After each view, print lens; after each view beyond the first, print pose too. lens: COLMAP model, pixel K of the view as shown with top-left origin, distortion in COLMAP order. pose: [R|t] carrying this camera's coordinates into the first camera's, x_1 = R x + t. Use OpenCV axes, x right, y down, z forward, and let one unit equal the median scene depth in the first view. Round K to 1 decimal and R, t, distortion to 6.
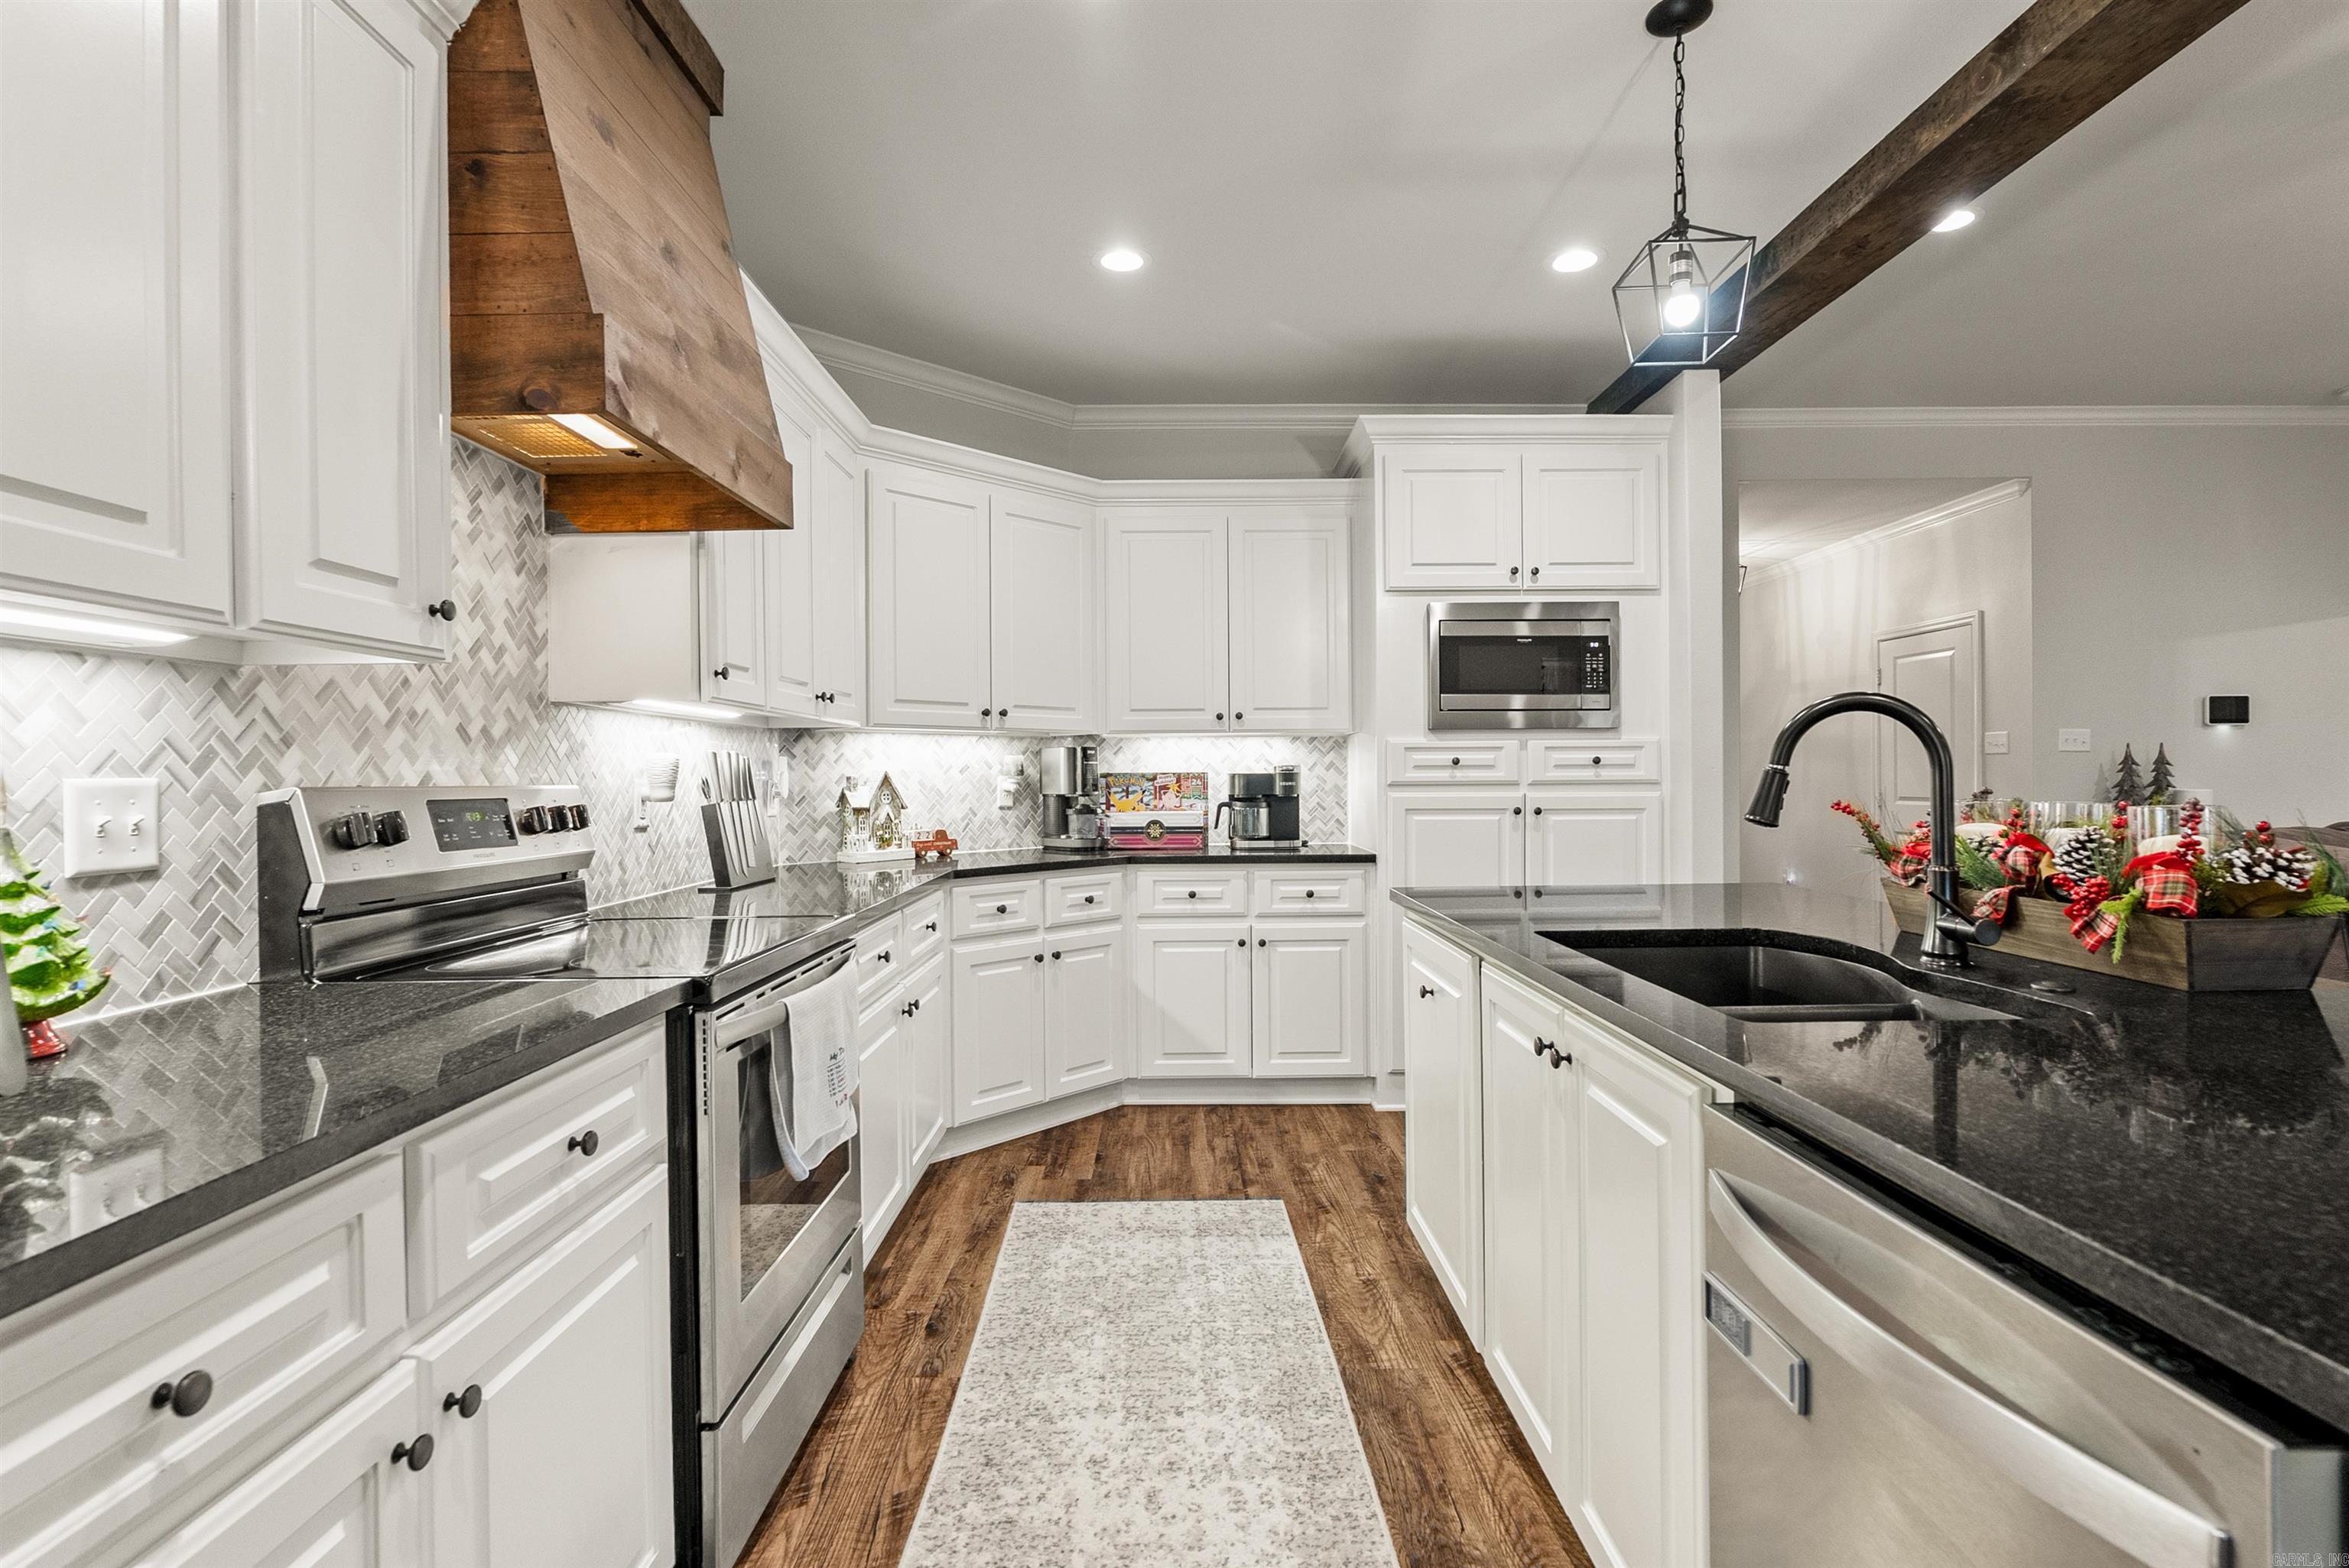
lens RADIAL K [[1092.7, 0, 1177.6], [0, 1092.7, 779.7], [0, 0, 1]] dist [0.000379, 0.000084]
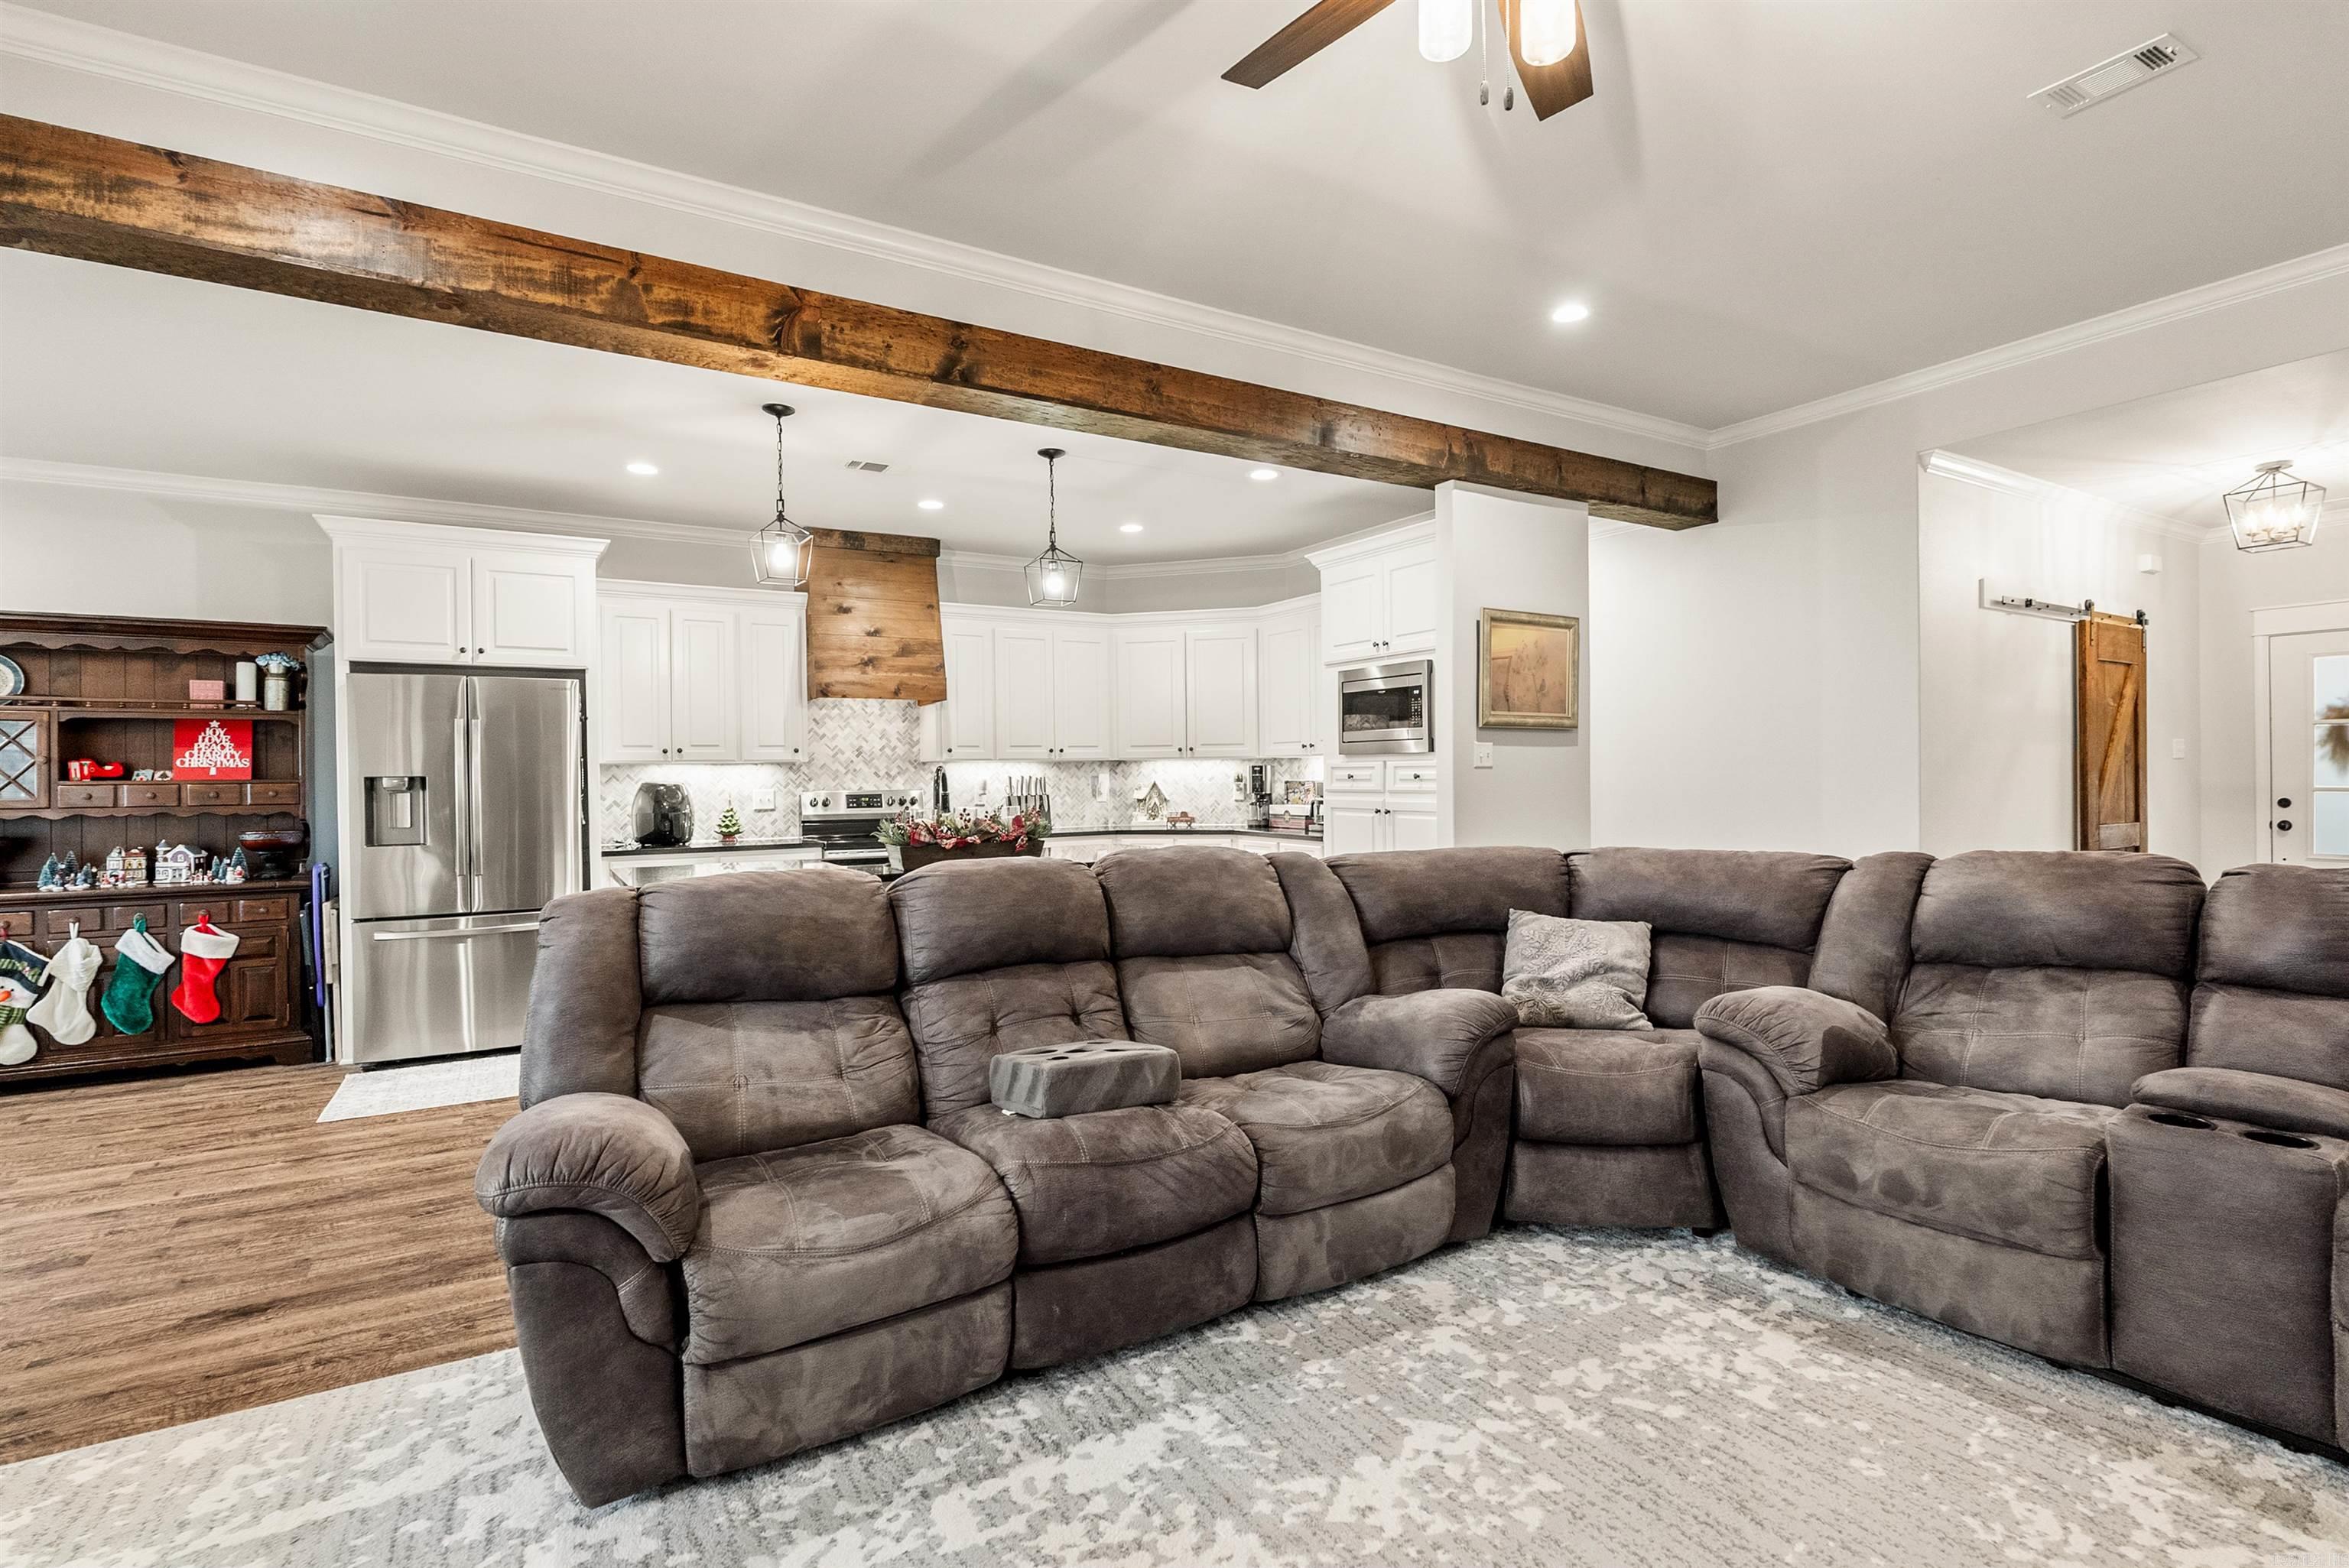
lens RADIAL K [[1092.7, 0, 1173.0], [0, 1092.7, 776.9], [0, 0, 1]] dist [0.000379, 0.000084]
pose [[0.510745, 0.004852, -0.859719, 1.374632], [0.006849, 0.999929, 0.009712, -0.030988], [0.859705, -0.010849, 0.510676, 0.032917]]
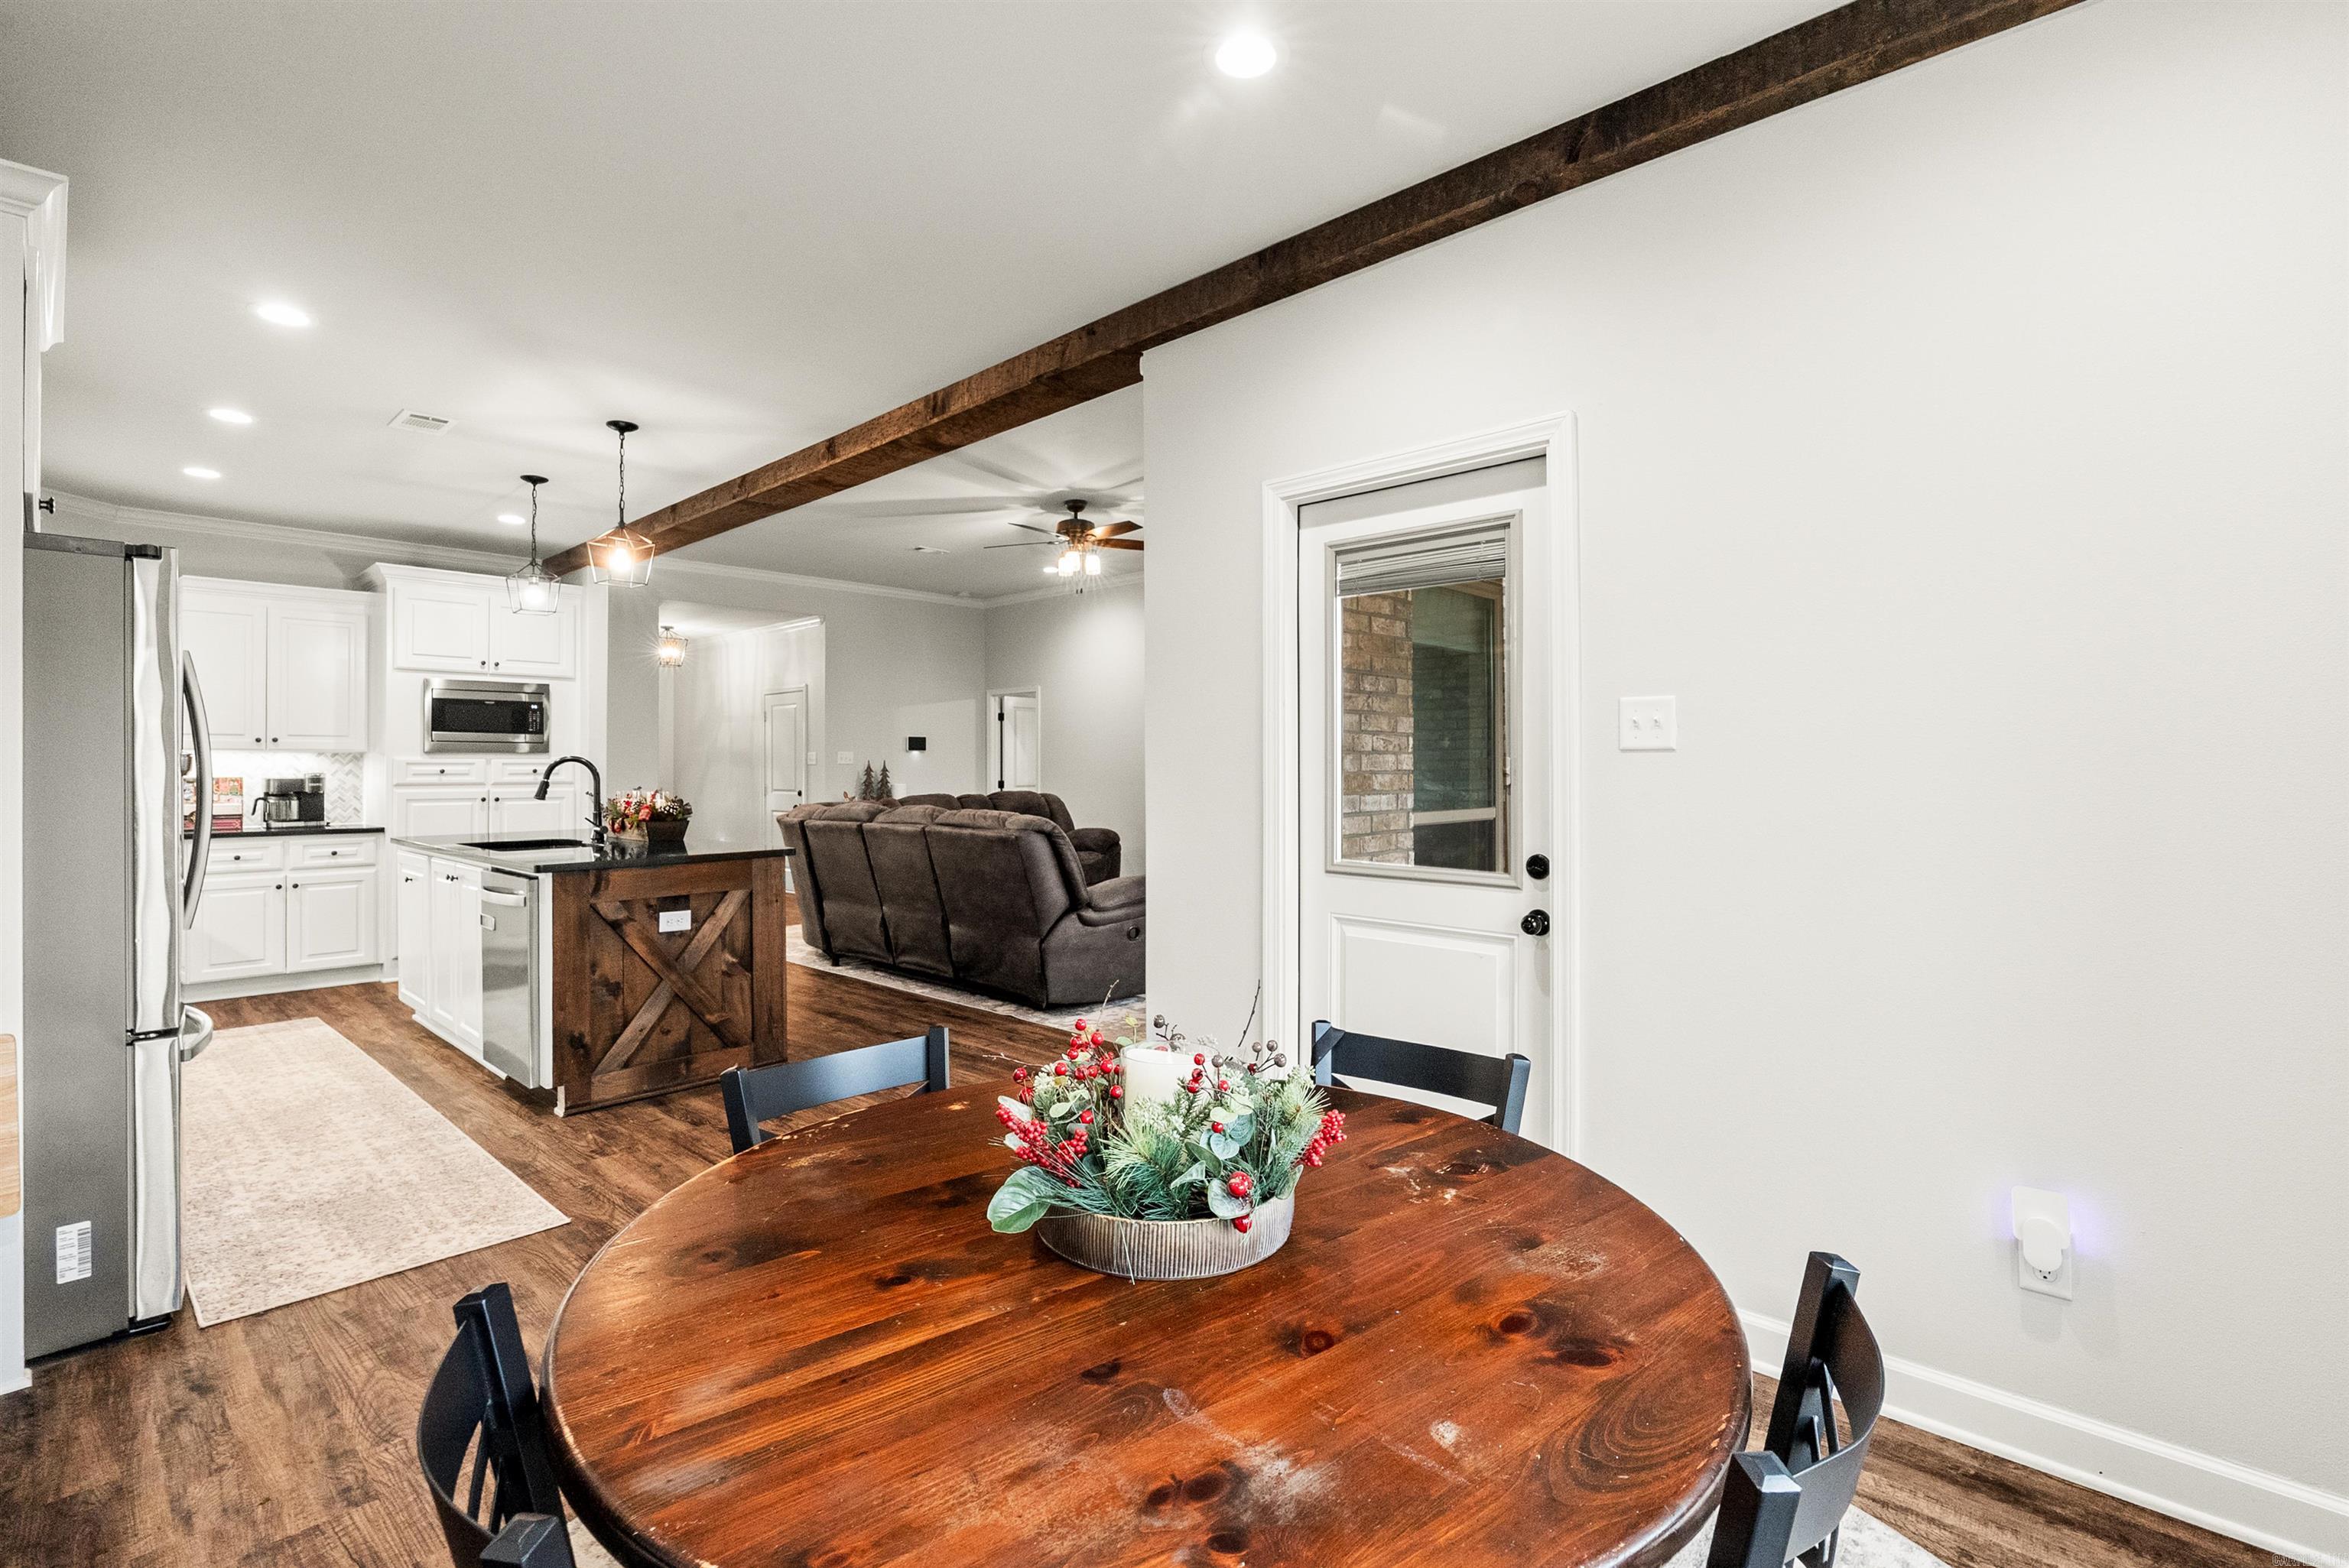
lens RADIAL K [[1092.7, 0, 1190.4], [0, 1092.7, 754.0], [0, 0, 1]] dist [0.000379, 0.000084]
pose [[0.689100, 0.014299, 0.724525, -0.175872], [-0.000538, 0.999815, -0.019220, -0.011059], [-0.724666, 0.012854, 0.688981, -1.011215]]
